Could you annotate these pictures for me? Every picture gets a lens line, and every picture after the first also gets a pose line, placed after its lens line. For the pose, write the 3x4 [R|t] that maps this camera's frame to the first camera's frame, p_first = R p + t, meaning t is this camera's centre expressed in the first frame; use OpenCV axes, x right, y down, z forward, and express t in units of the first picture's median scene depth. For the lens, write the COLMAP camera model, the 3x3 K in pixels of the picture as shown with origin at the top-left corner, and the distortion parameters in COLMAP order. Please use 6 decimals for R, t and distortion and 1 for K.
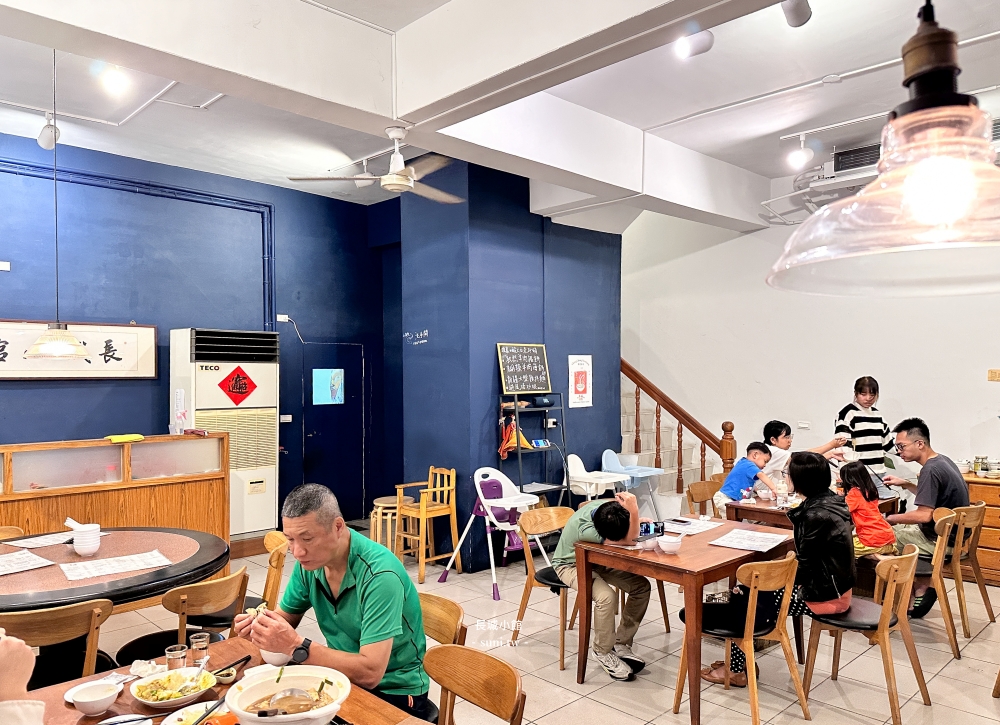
lens RADIAL K [[737.7, 0, 498.2], [0, 737.7, 363.6], [0, 0, 1]] dist [-0.050921, -0.000845]
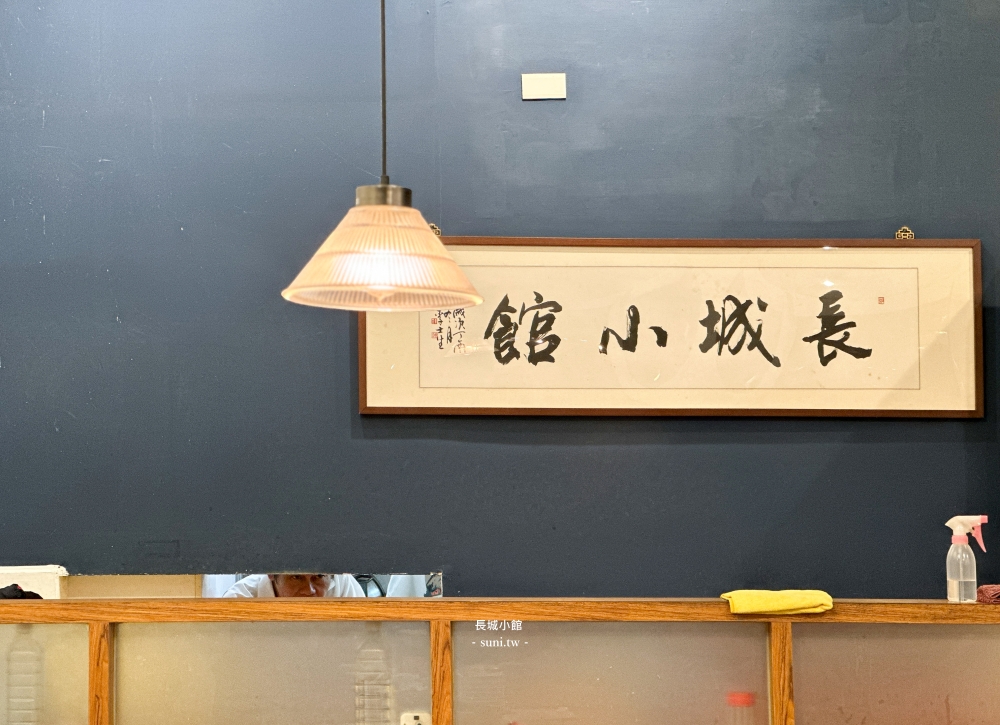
lens RADIAL K [[2187.3, 0, 502.9], [0, 2187.3, 362.3], [0, 0, 1]] dist [0.155103, 0.000000]
pose [[0.710307, -0.016266, -0.703704, 0.033087], [-0.001838, 0.999687, -0.024963, 0.022381], [0.703889, 0.019025, 0.710055, 0.227548]]
